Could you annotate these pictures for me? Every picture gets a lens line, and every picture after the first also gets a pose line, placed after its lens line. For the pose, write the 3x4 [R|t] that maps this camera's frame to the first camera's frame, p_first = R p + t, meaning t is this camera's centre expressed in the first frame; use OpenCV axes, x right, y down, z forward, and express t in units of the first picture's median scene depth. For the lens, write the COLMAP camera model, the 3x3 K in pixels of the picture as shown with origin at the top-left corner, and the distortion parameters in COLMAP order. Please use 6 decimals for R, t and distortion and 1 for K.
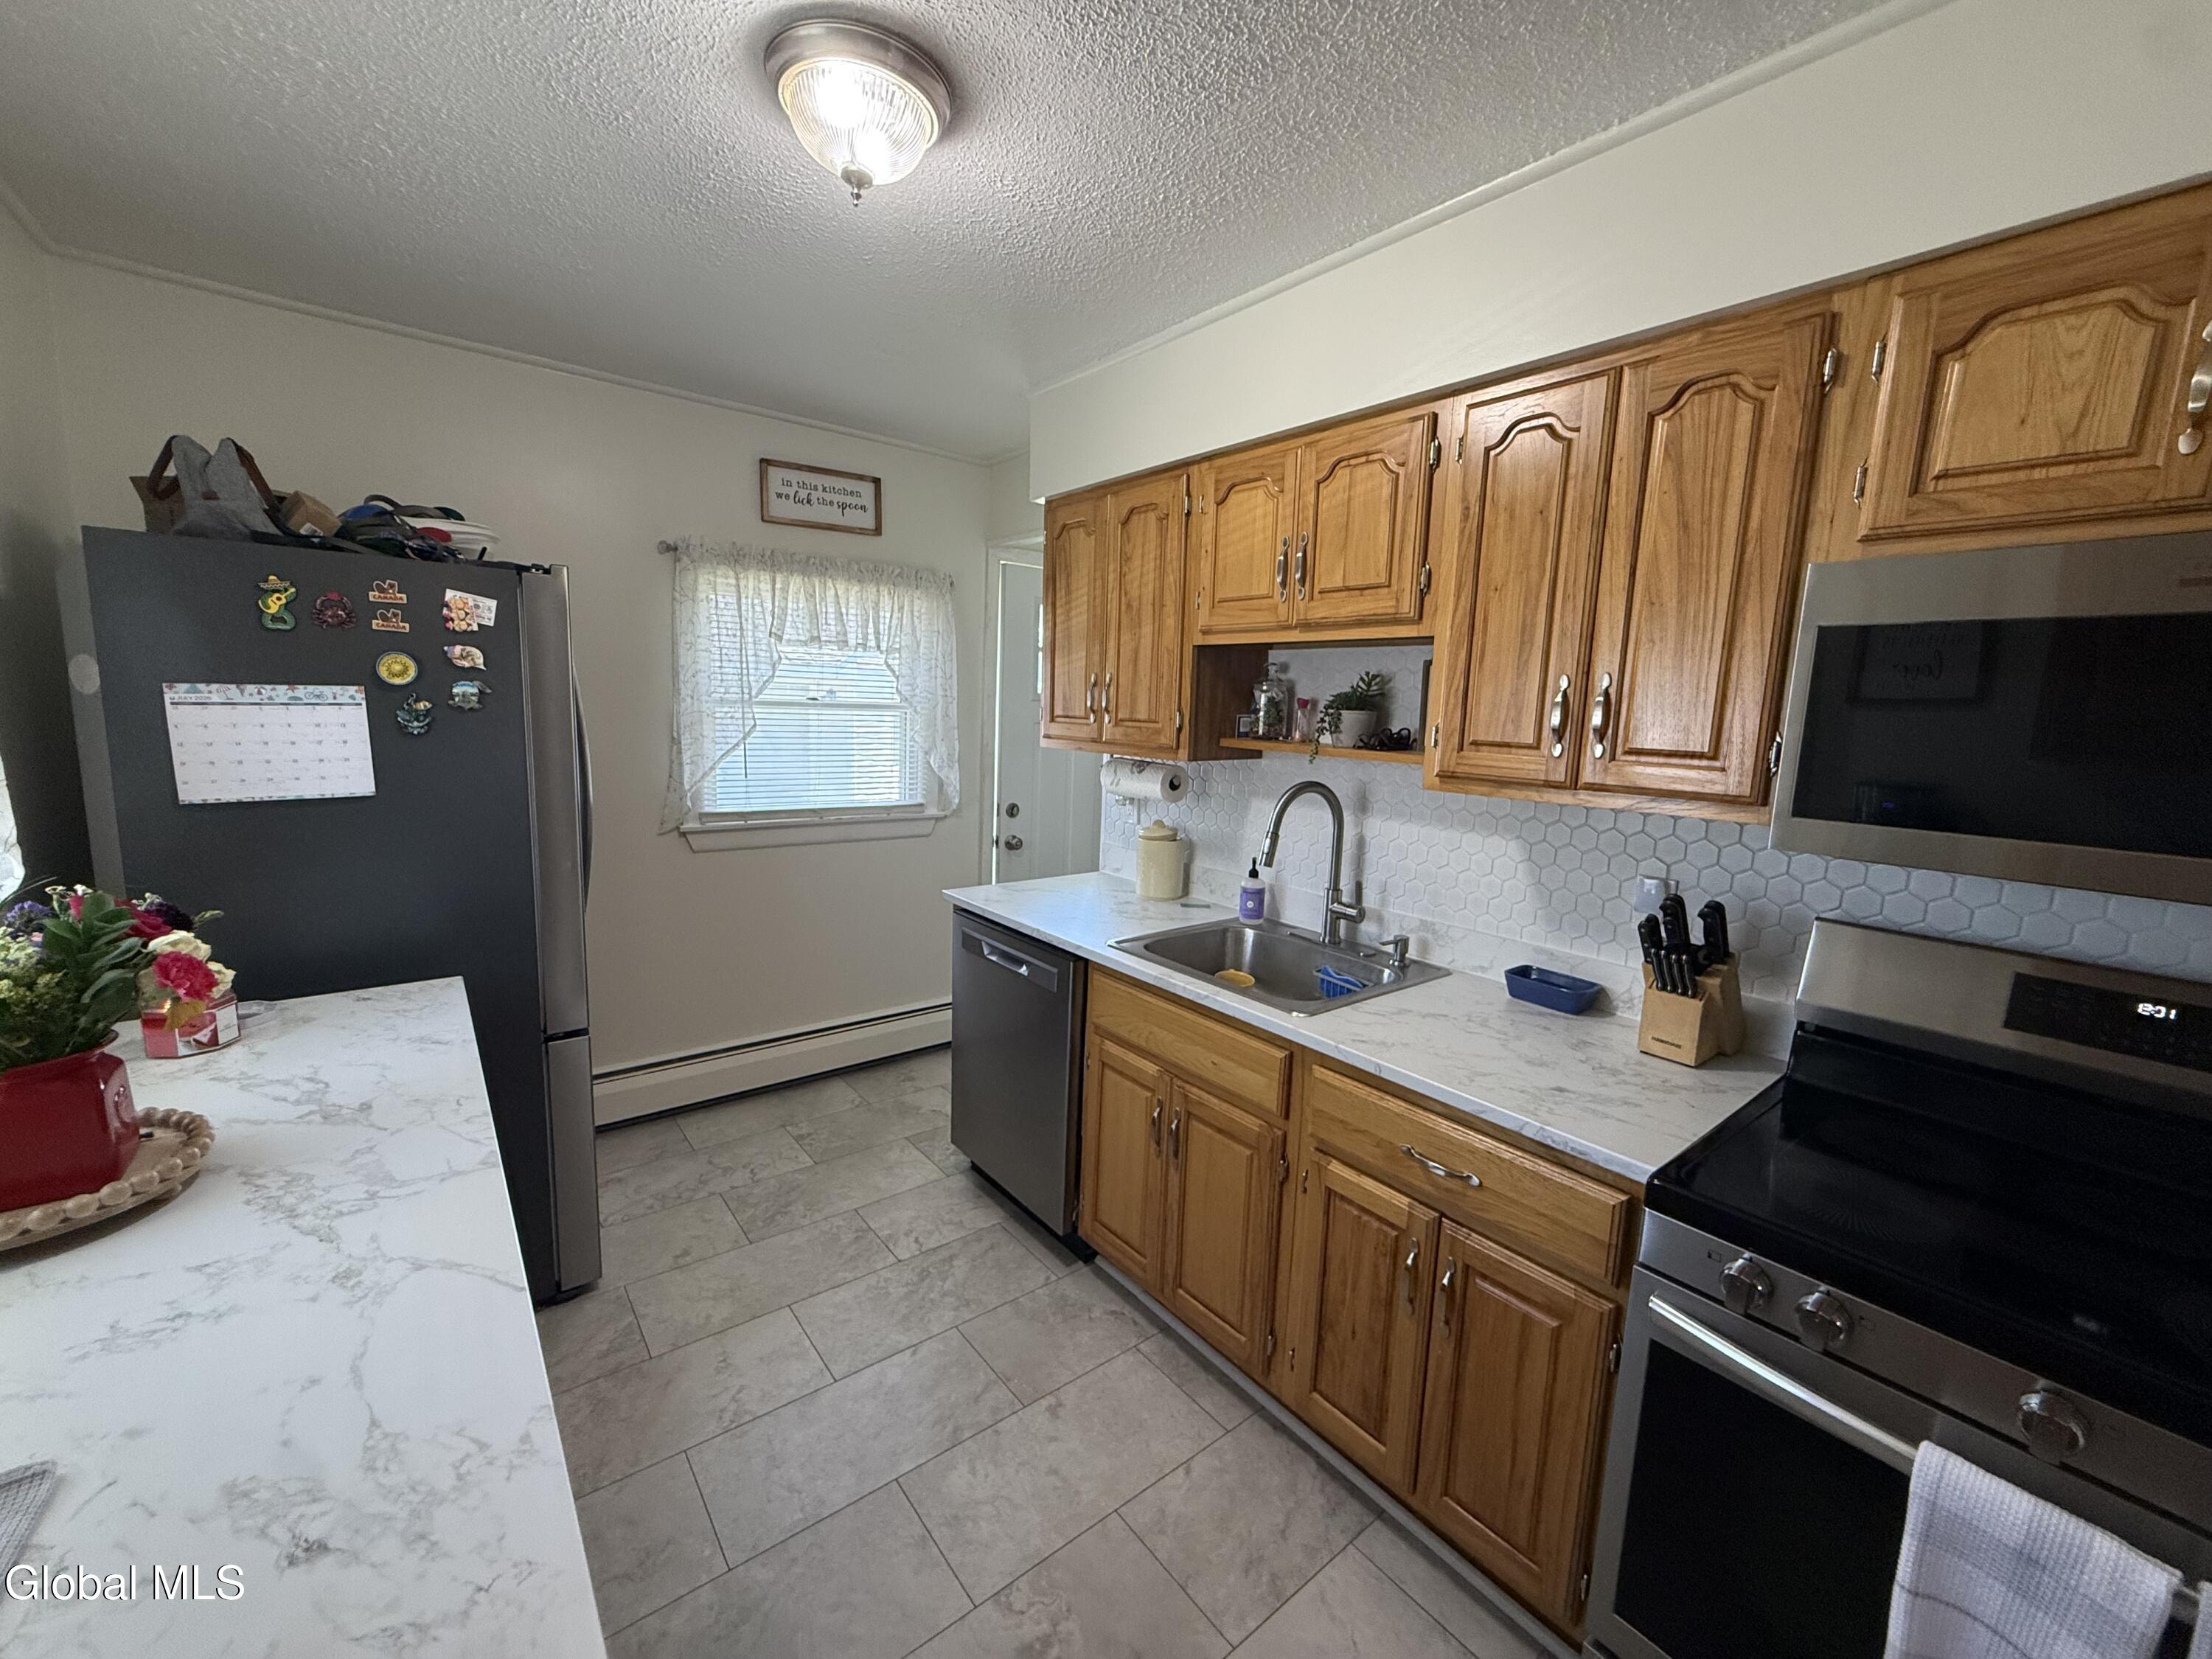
lens RADIAL K [[880.8, 0, 1099.3], [0, 880.8, 829.1], [0, 0, 1]] dist [0.001066, 0.000116]
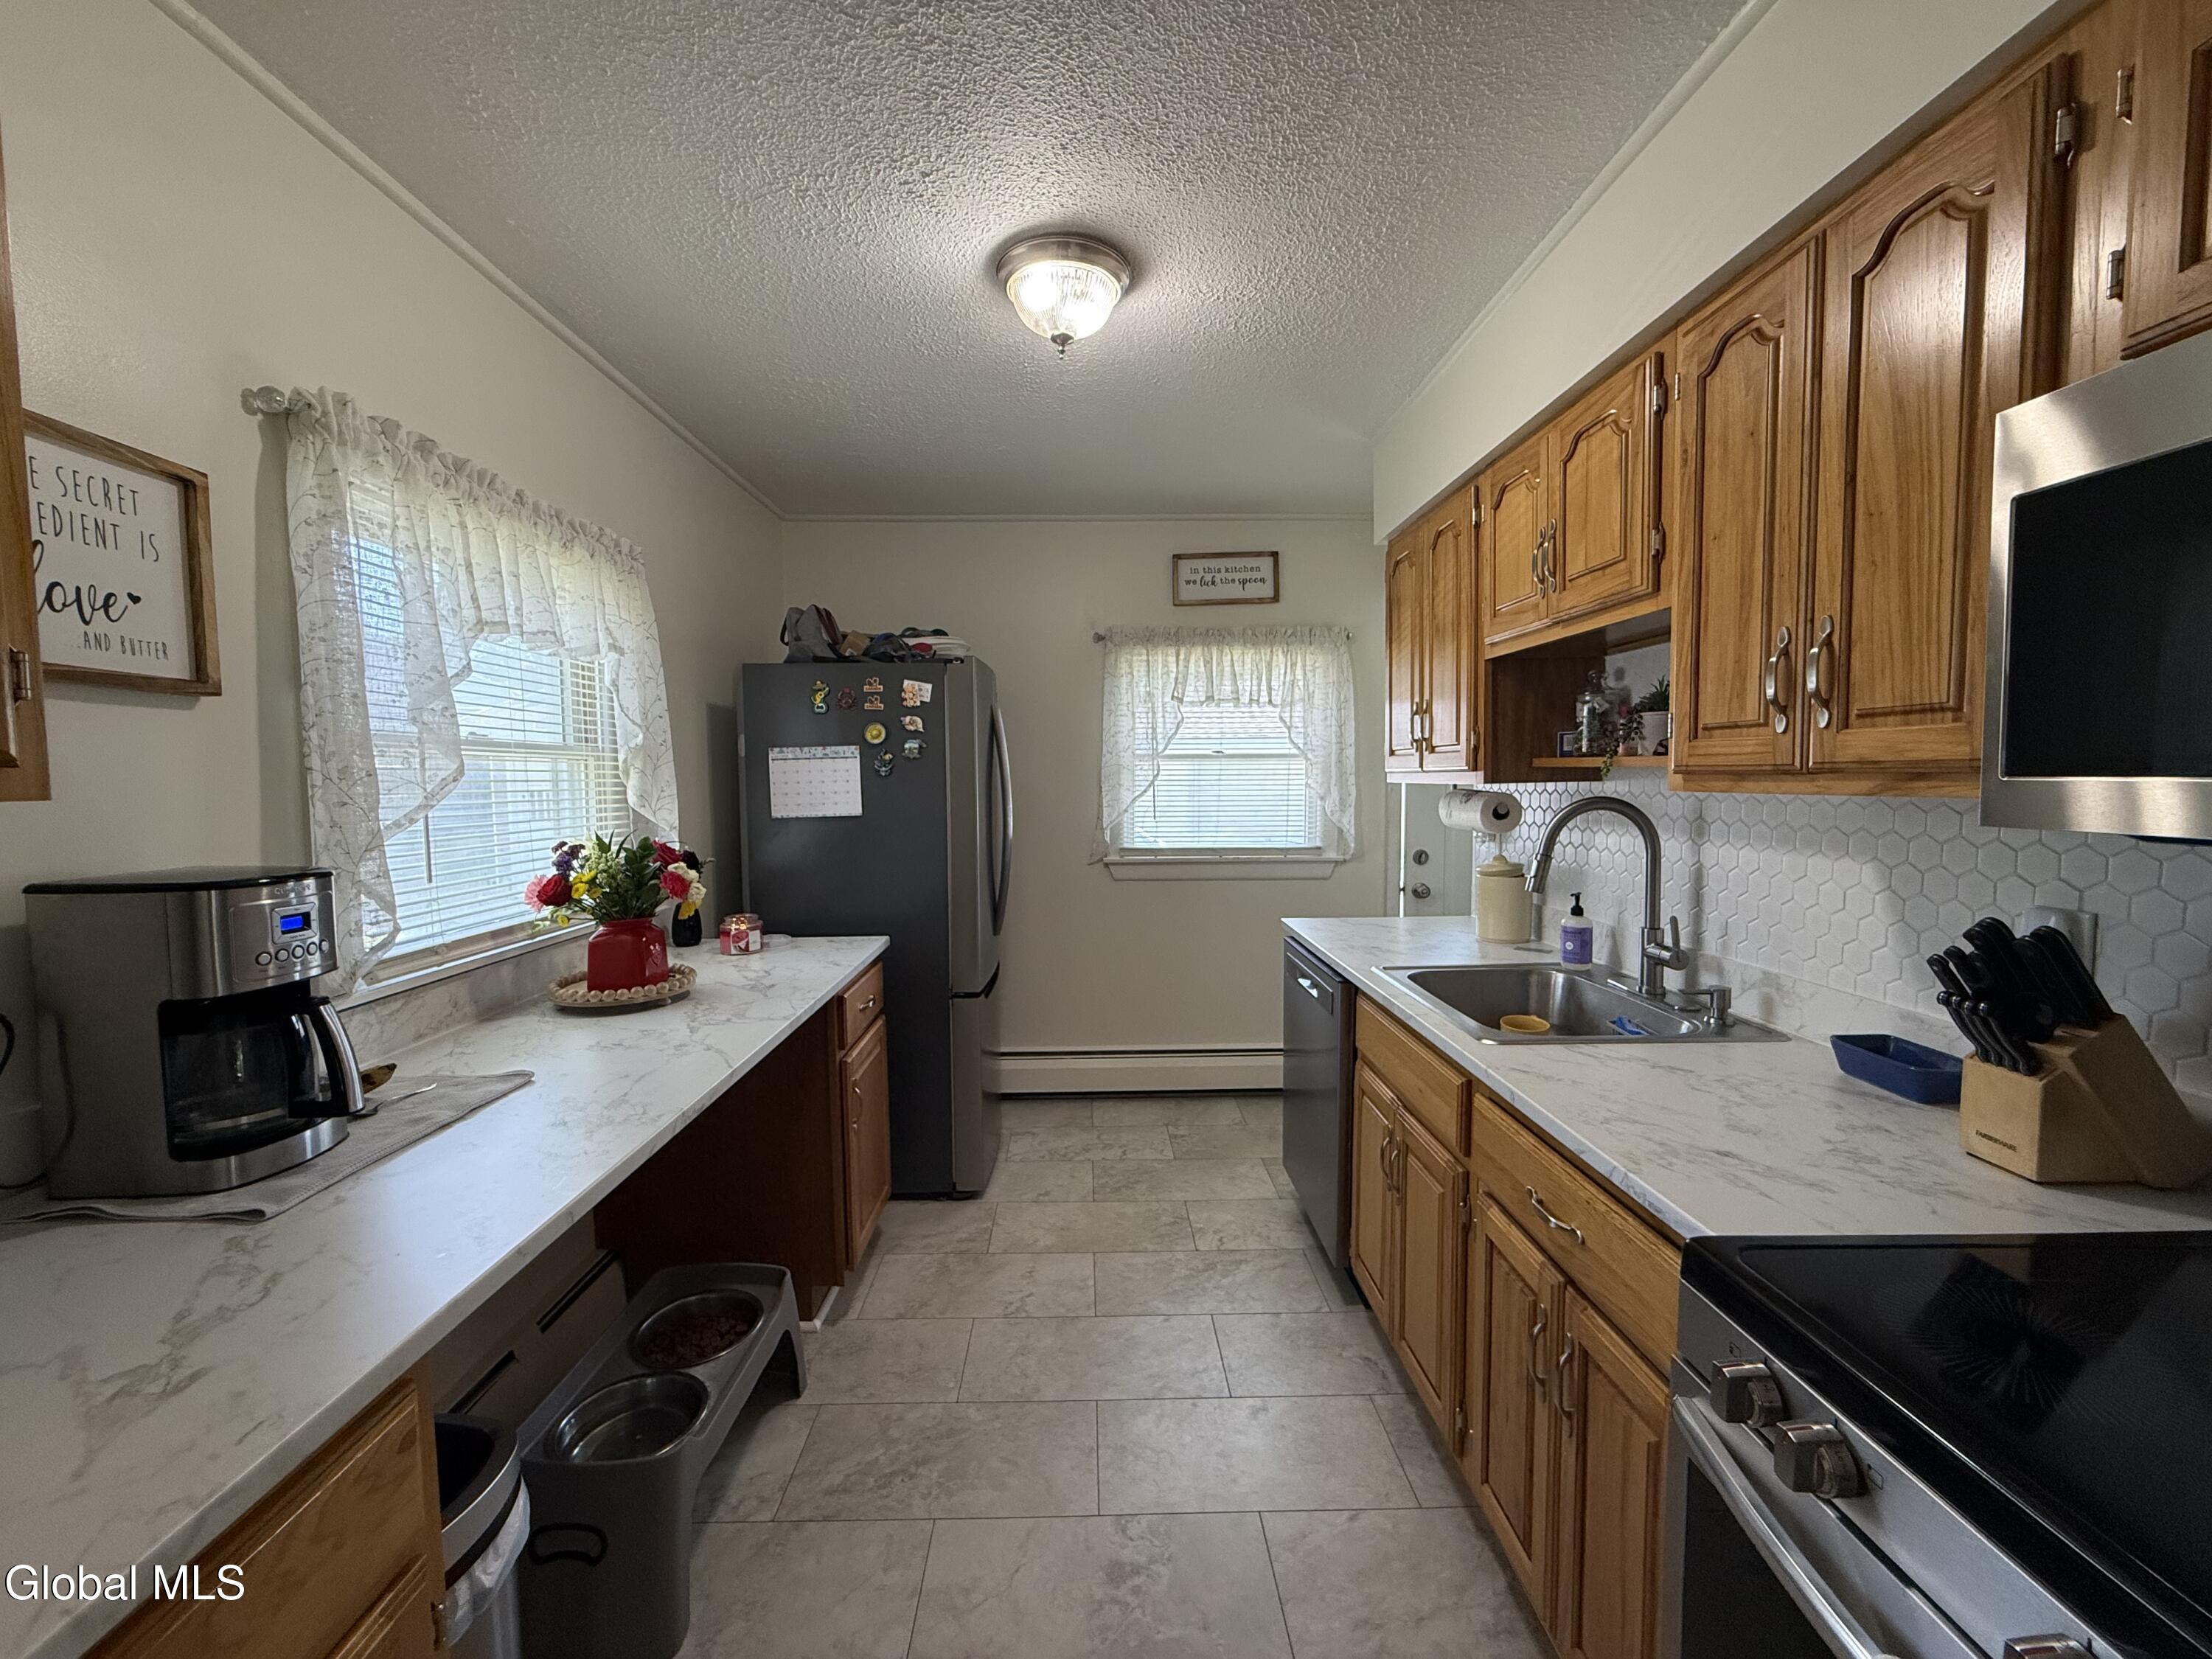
lens RADIAL K [[880.8, 0, 1099.3], [0, 880.8, 829.1], [0, 0, 1]] dist [0.001066, 0.000116]
pose [[0.797105, -0.004485, -0.603825, 0.392503], [-0.049196, 0.996166, -0.072343, 0.067718], [0.601834, 0.087371, 0.793828, 0.023496]]
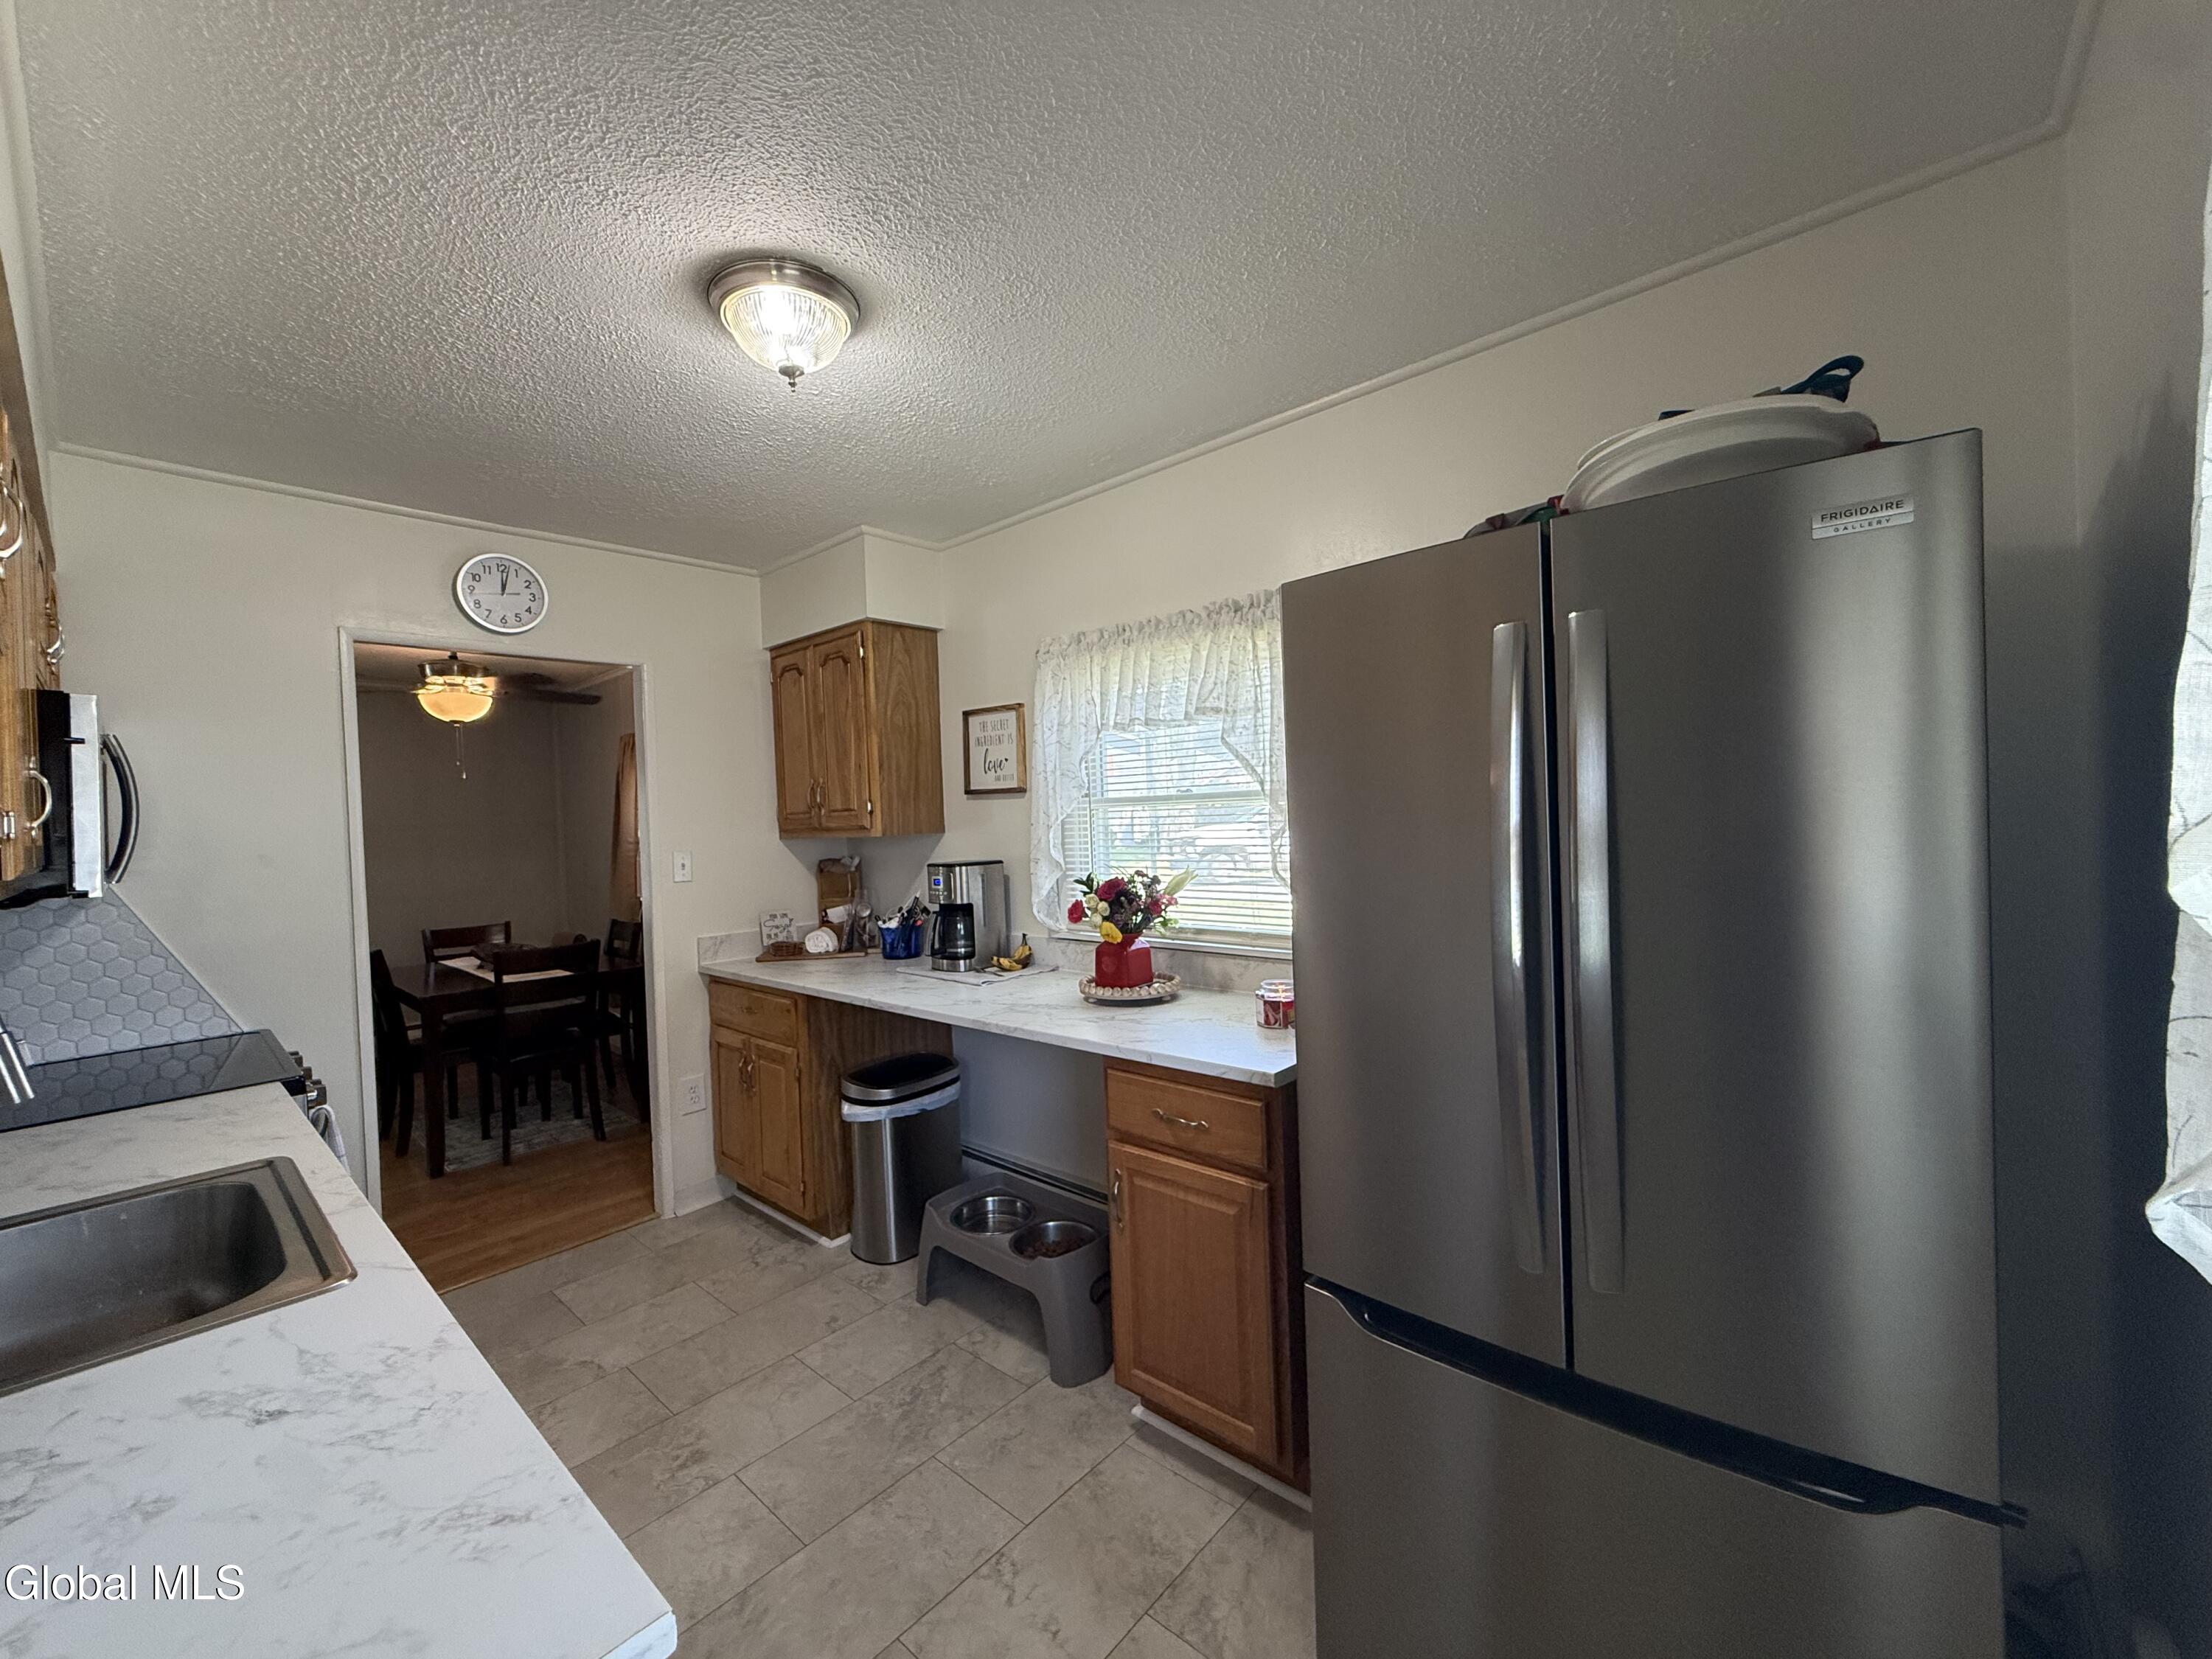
lens RADIAL K [[880.8, 0, 1099.3], [0, 880.8, 829.1], [0, 0, 1]] dist [0.001066, 0.000116]
pose [[-0.984429, 0.006872, -0.175647, -0.317049], [-0.019324, 0.988948, 0.146998, -0.194264], [0.174716, 0.148104, -0.973417, 1.593423]]
